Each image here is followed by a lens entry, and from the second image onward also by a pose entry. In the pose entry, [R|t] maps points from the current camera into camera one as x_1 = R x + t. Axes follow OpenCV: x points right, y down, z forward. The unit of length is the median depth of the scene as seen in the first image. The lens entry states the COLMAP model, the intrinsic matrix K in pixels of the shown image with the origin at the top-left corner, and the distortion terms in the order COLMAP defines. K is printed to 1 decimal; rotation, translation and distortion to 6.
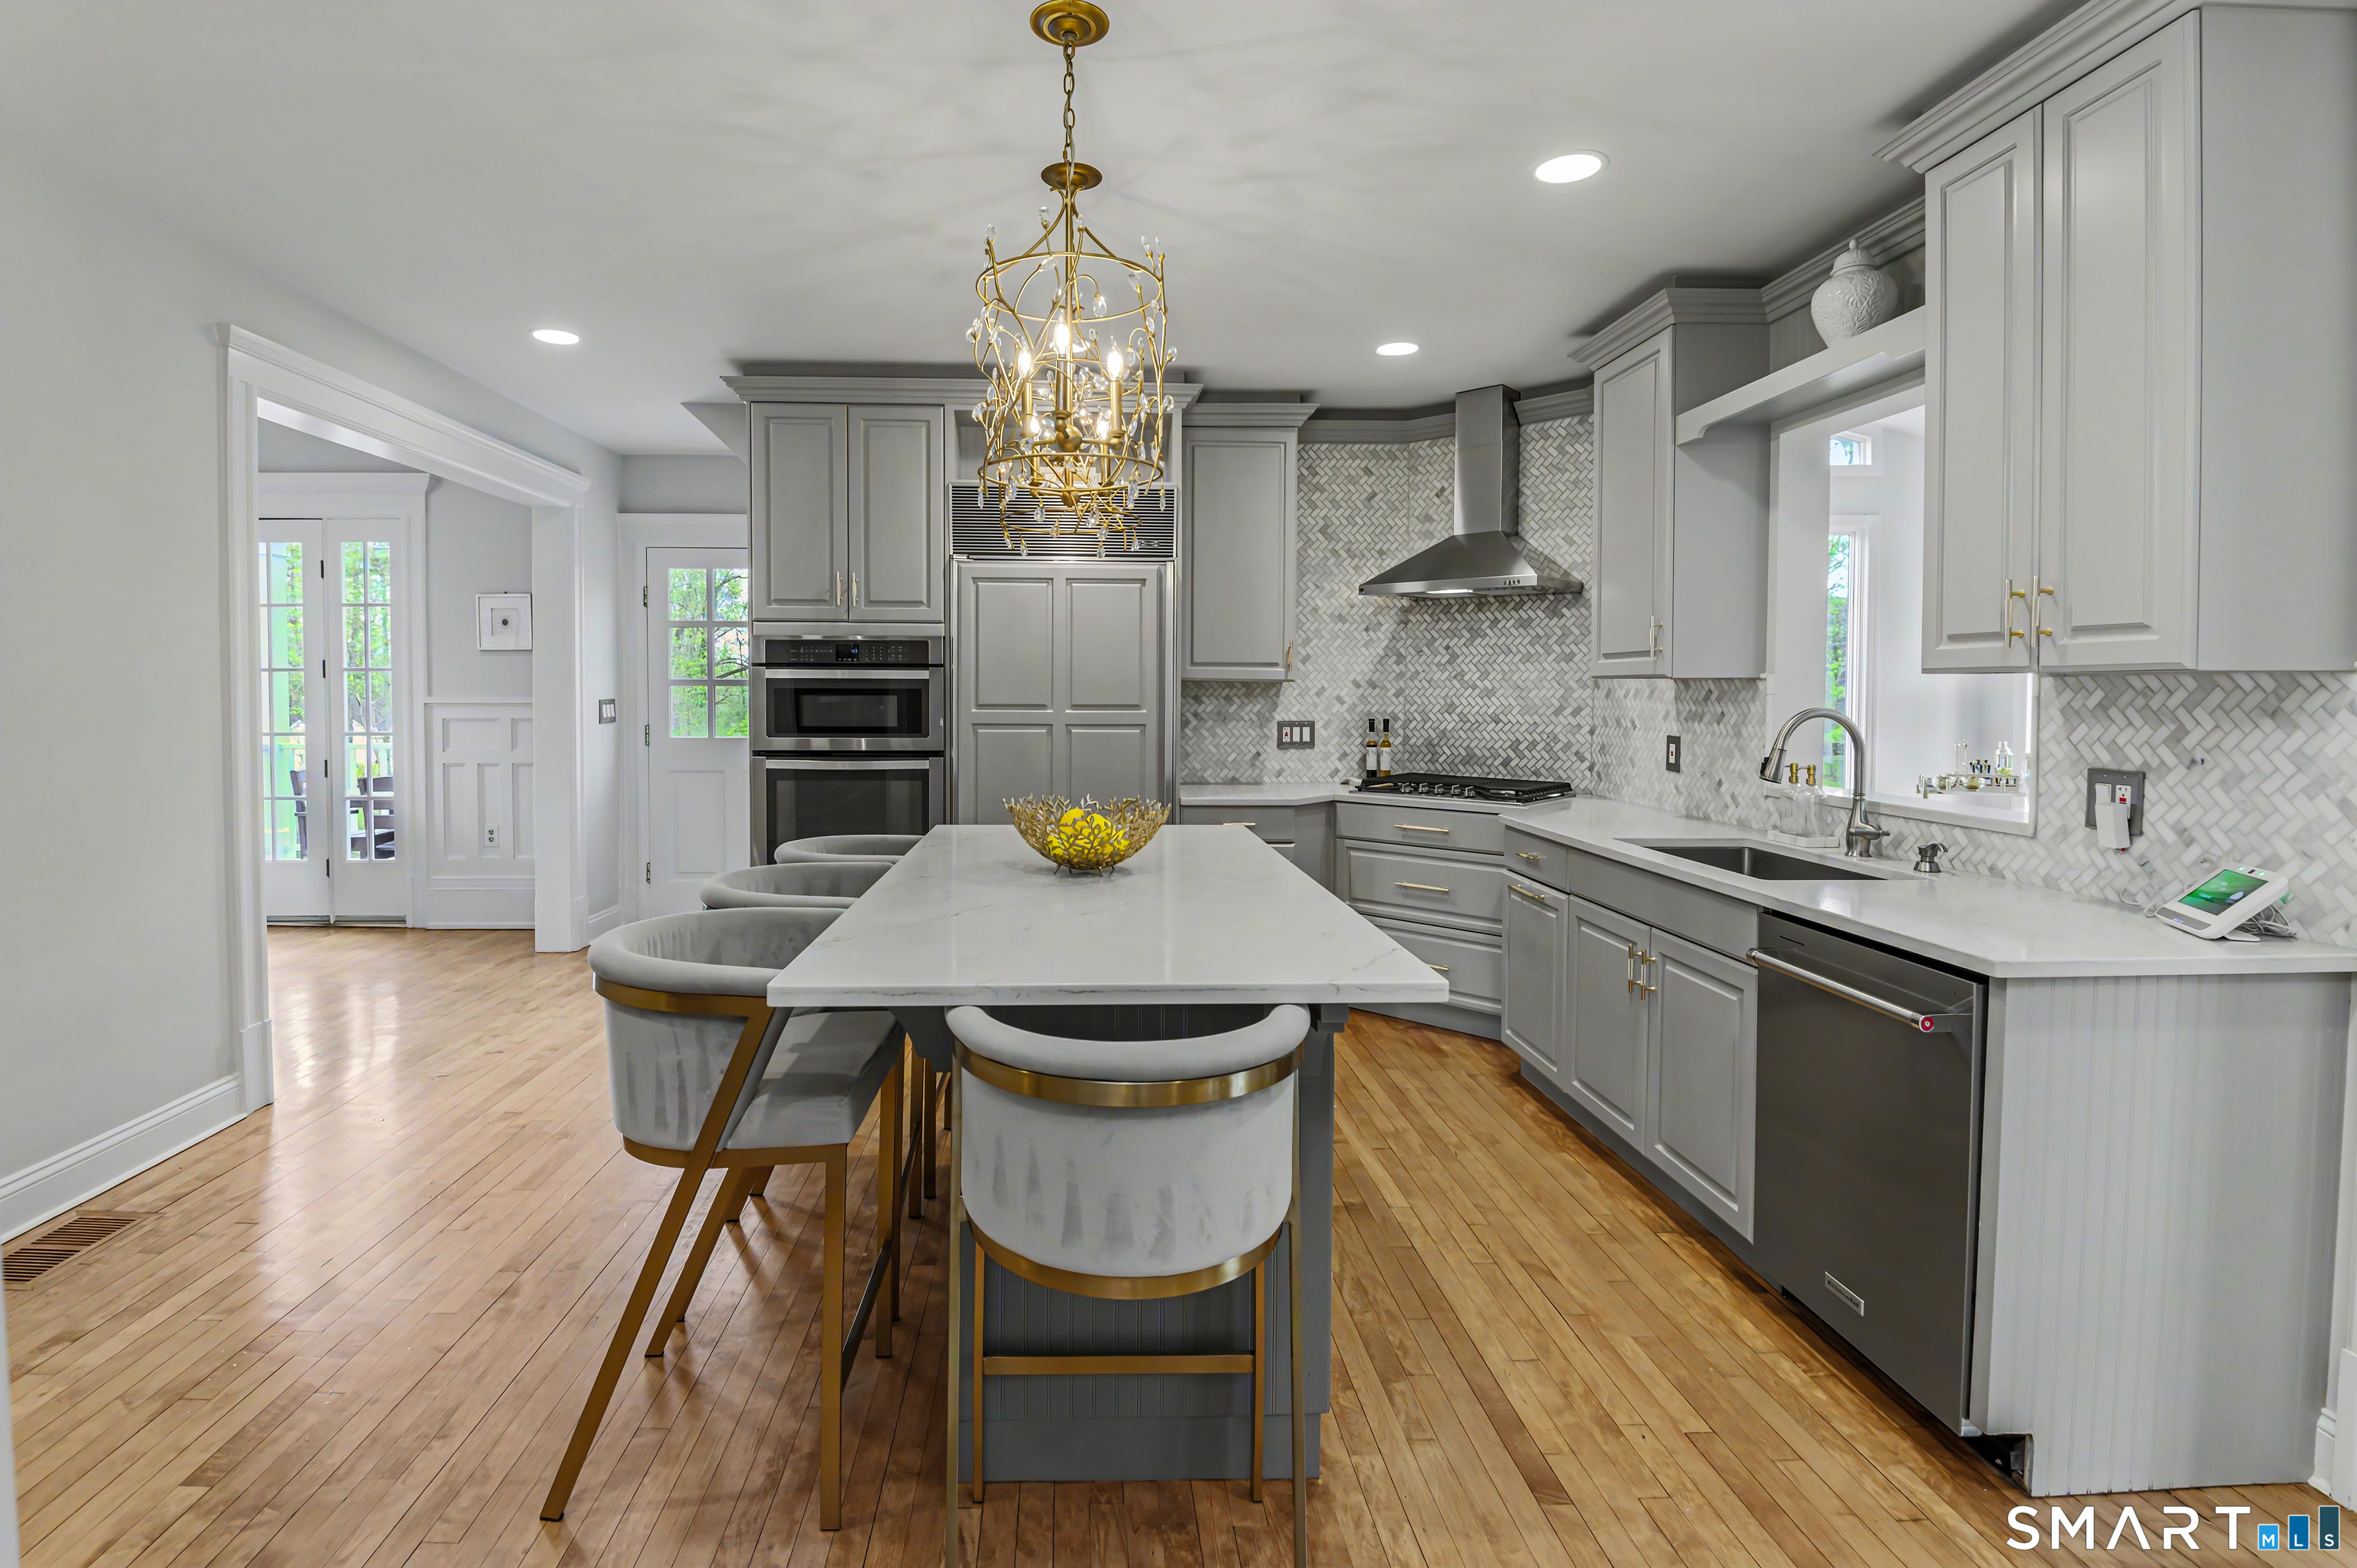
lens RADIAL K [[1088.0, 0, 1137.1], [0, 1088.0, 709.3], [0, 0, 1]] dist [-0.000198, -0.000124]
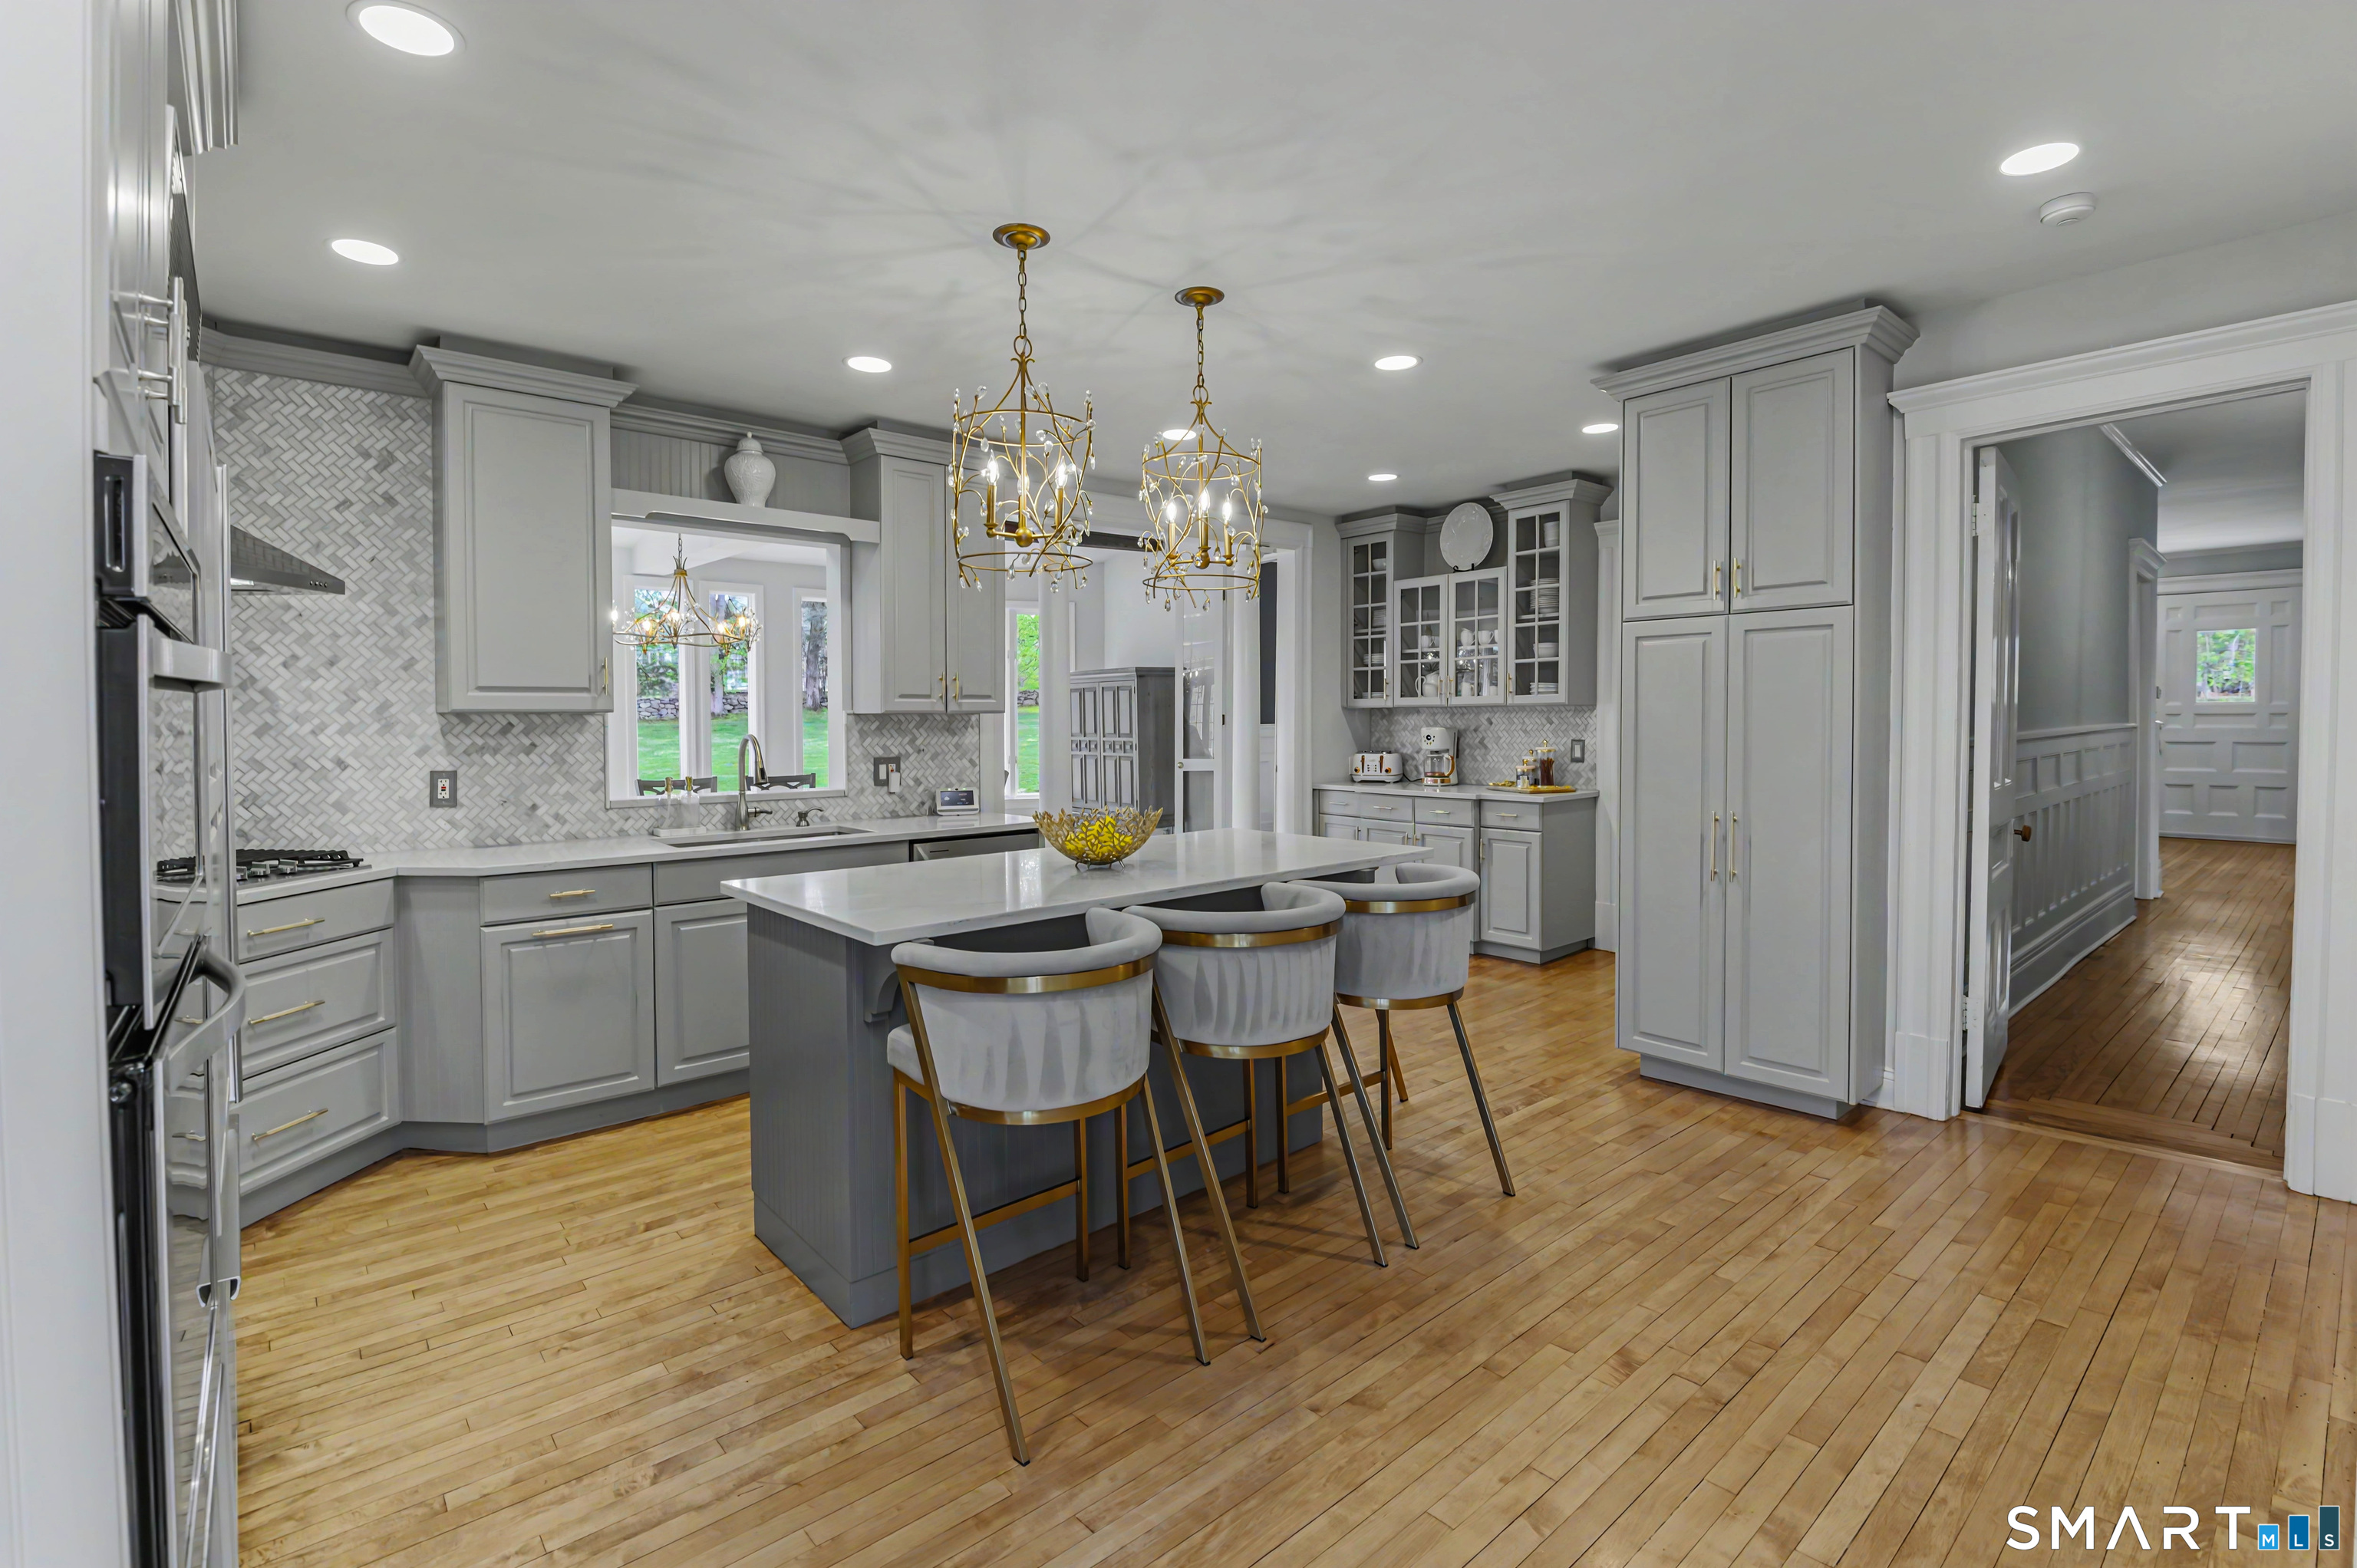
lens RADIAL K [[1088.0, 0, 1191.4], [0, 1088.0, 741.1], [0, 0, 1]] dist [-0.000198, -0.000124]
pose [[-0.617447, -0.014955, 0.786471, -0.943913], [0.018218, 0.999279, 0.033304, -0.030744], [-0.786402, 0.034891, -0.616729, 1.452111]]
